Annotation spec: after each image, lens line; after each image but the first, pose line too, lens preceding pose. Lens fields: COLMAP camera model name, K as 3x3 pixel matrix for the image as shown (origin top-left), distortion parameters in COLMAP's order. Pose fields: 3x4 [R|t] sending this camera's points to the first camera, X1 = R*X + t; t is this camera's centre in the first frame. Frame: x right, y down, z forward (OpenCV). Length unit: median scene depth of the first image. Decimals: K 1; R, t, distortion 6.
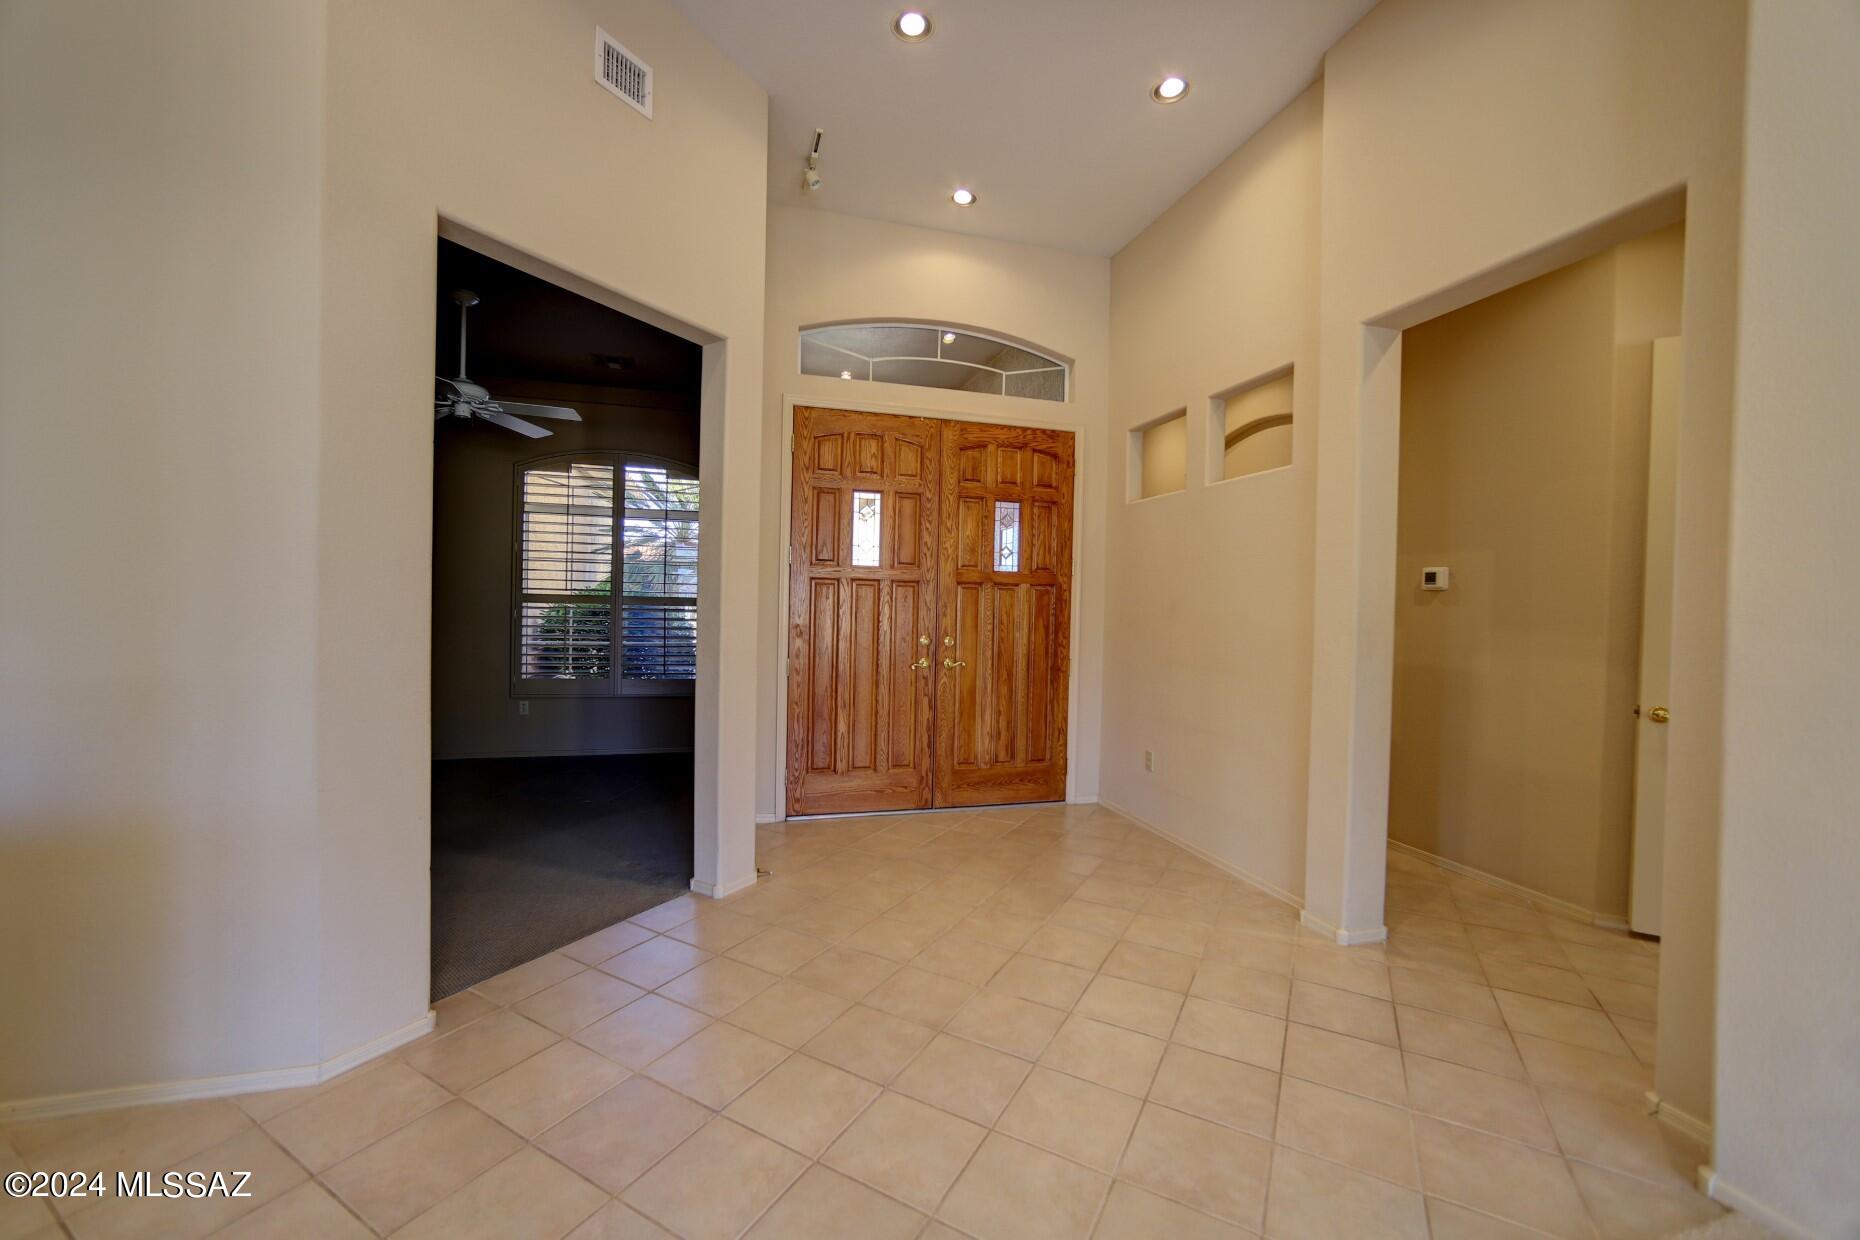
lens RADIAL K [[737.2, 0, 923.4], [0, 737.2, 615.3], [0, 0, 1]] dist [-0.039412, 0.015467]
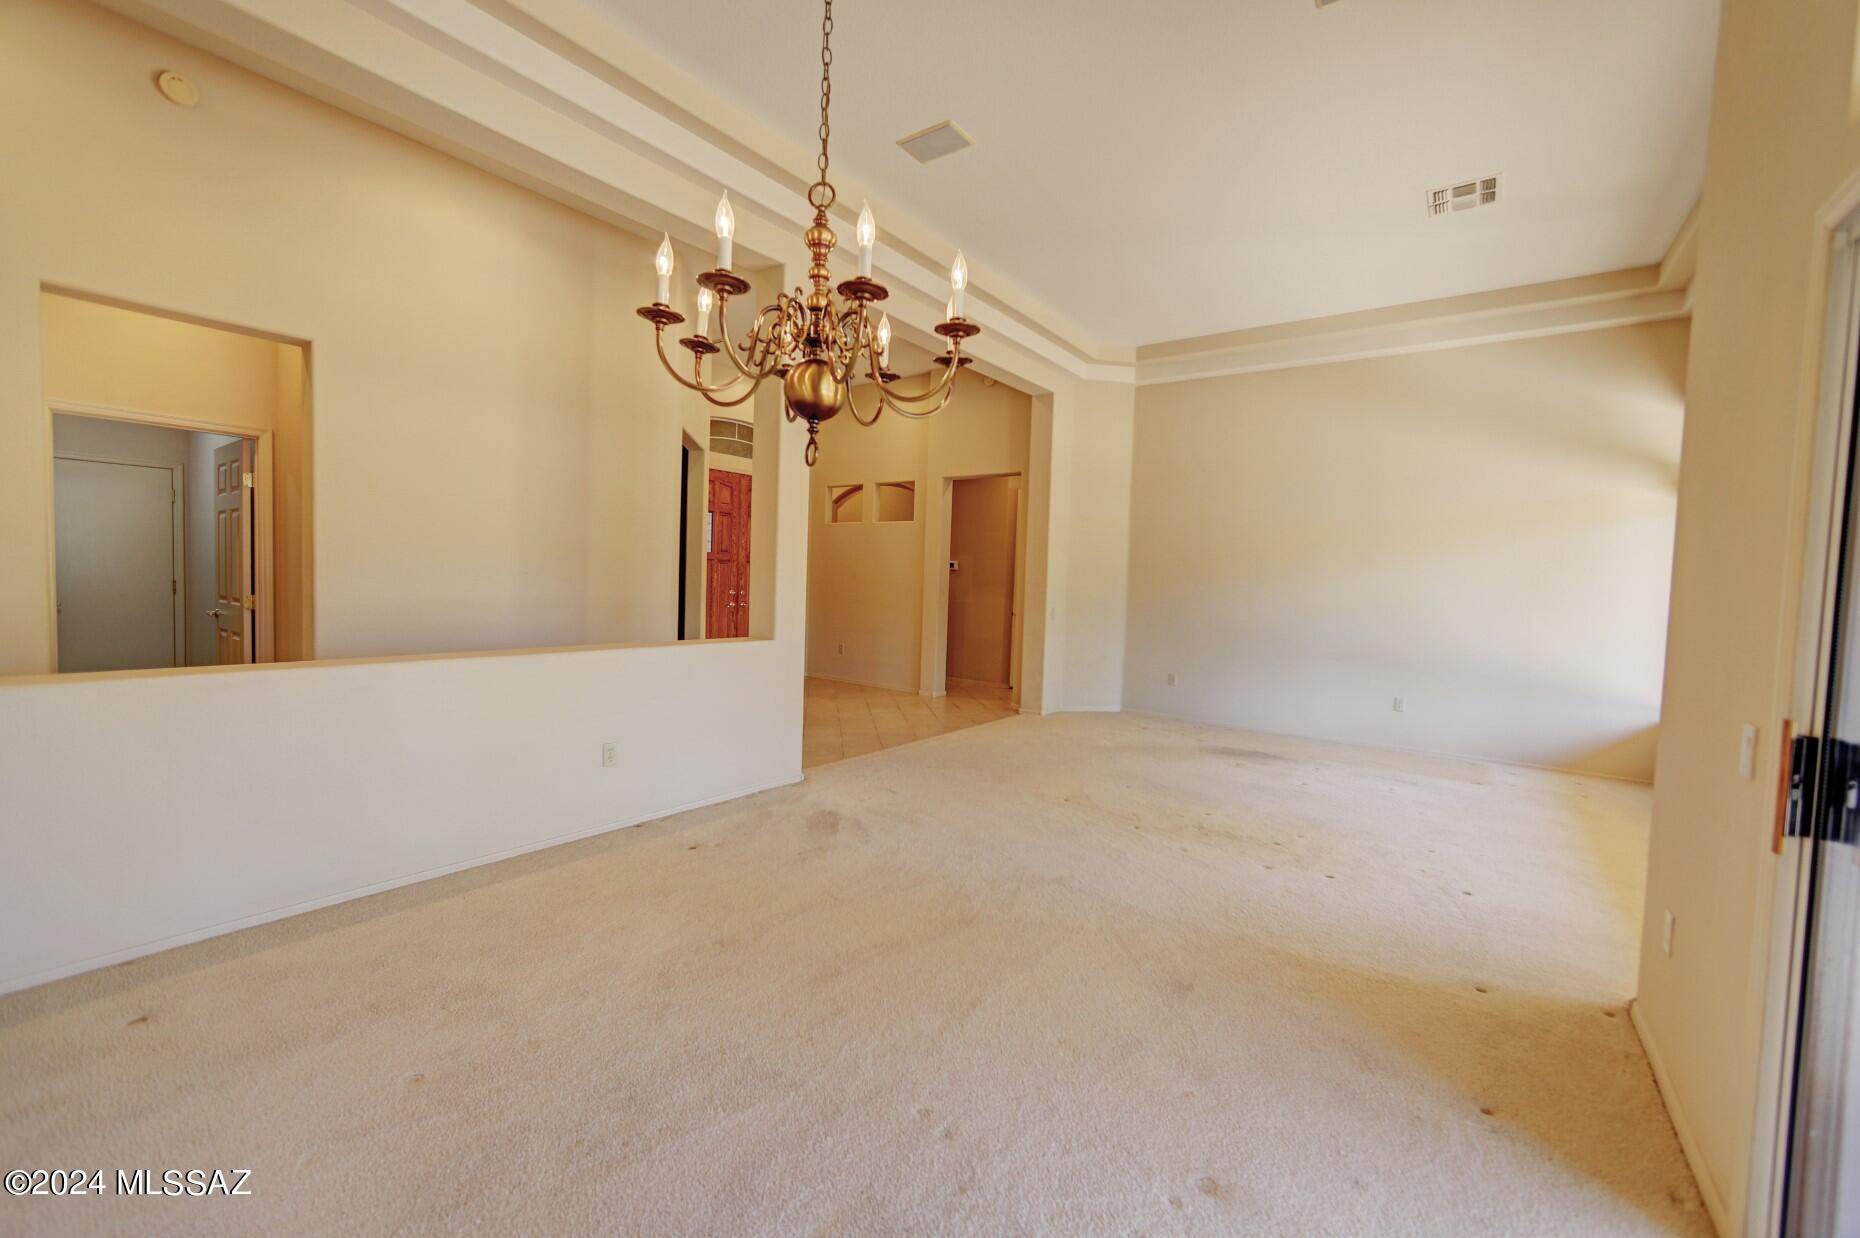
lens RADIAL K [[737.2, 0, 923.4], [0, 737.2, 614.3], [0, 0, 1]] dist [-0.039412, 0.015467]
pose [[0.791219, -0.019427, 0.611225, -1.066576], [-0.008962, 0.999020, 0.043354, 0.006288], [-0.611468, -0.039780, 0.790269, -1.086357]]
